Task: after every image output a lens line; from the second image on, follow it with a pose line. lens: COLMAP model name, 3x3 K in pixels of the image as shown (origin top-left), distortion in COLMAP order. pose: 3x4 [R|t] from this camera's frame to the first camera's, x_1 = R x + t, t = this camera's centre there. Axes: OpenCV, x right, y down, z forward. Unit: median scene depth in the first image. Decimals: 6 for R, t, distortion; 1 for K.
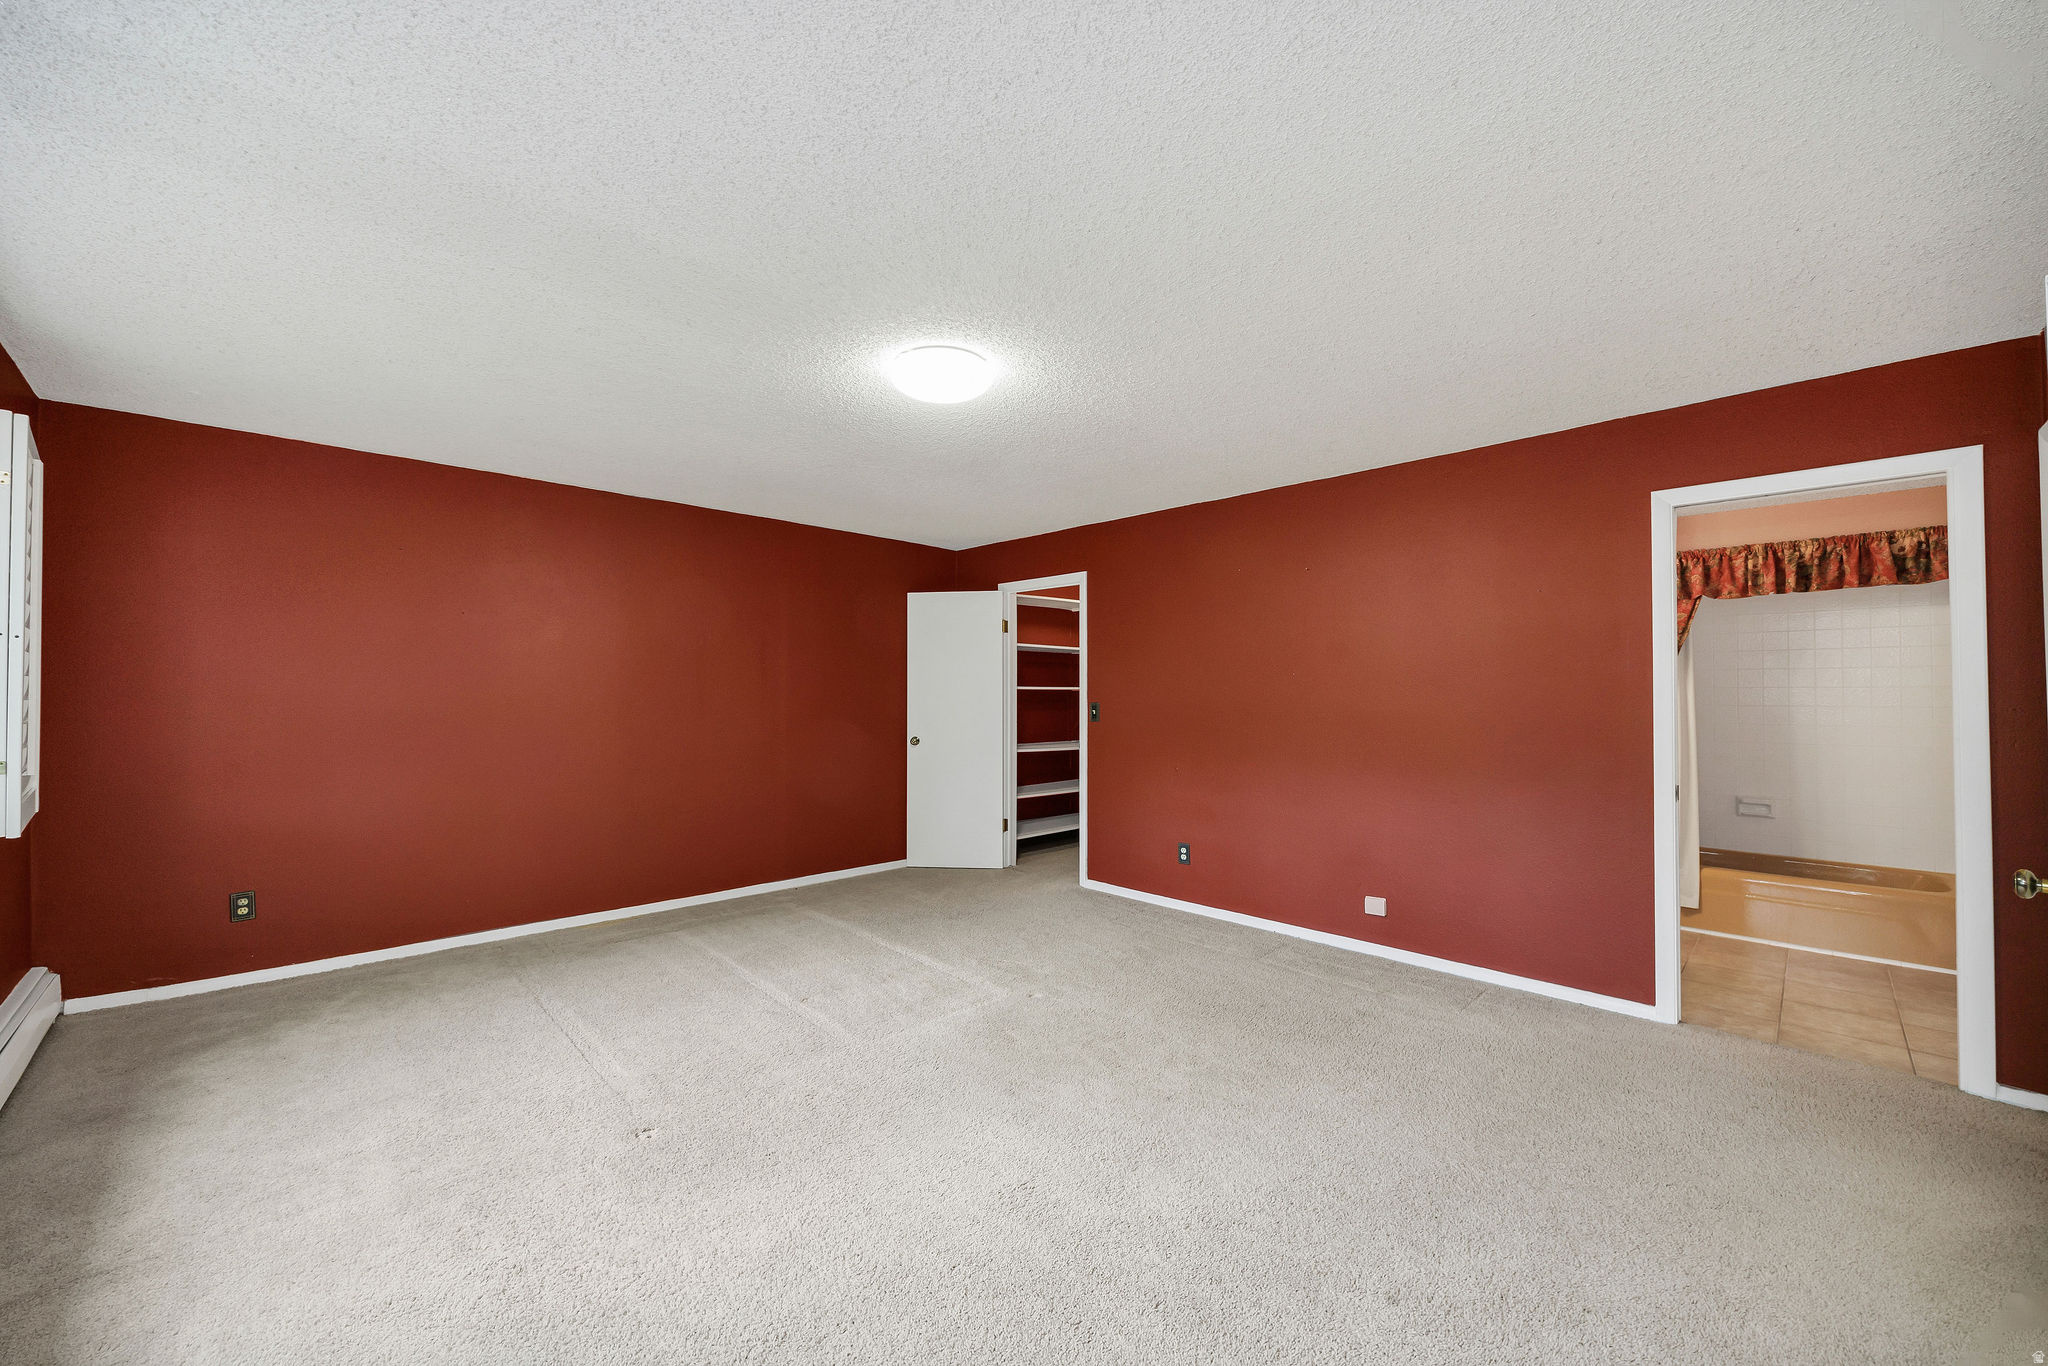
lens RADIAL K [[799.5, 0, 1022.9], [0, 799.5, 685.1], [0, 0, 1]] dist [0.000581, 0.000075]
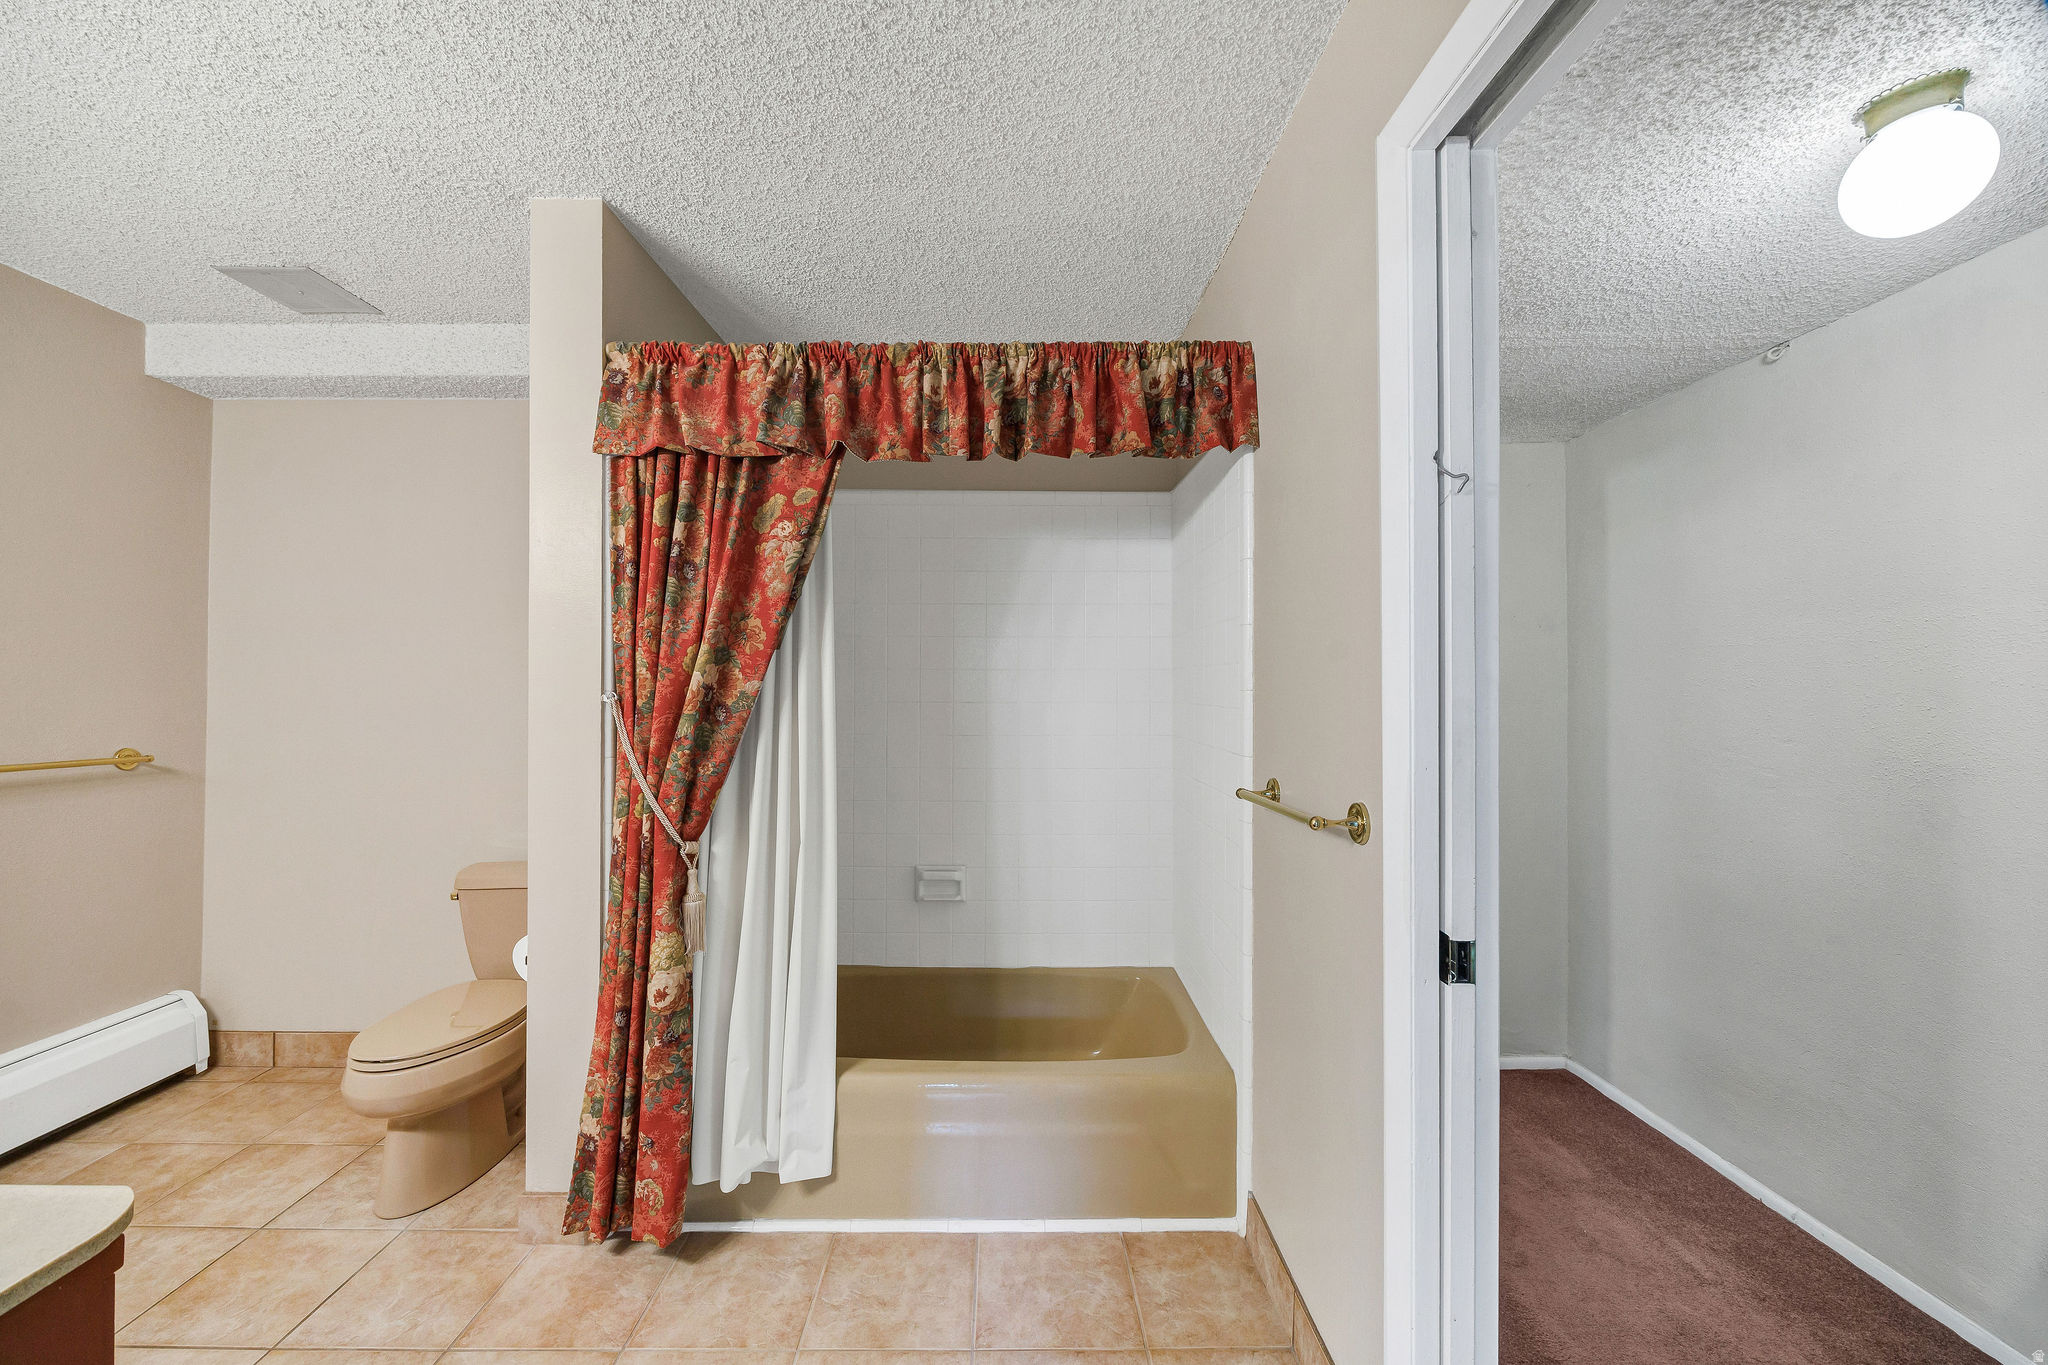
lens RADIAL K [[799.5, 0, 1022.2], [0, 799.5, 678.3], [0, 0, 1]] dist [0.000581, 0.000075]
pose [[0.687225, 0.011865, 0.726347, 0.643164], [-0.009937, 0.999927, -0.006932, 0.015141], [-0.726376, -0.002454, 0.687293, 0.674886]]
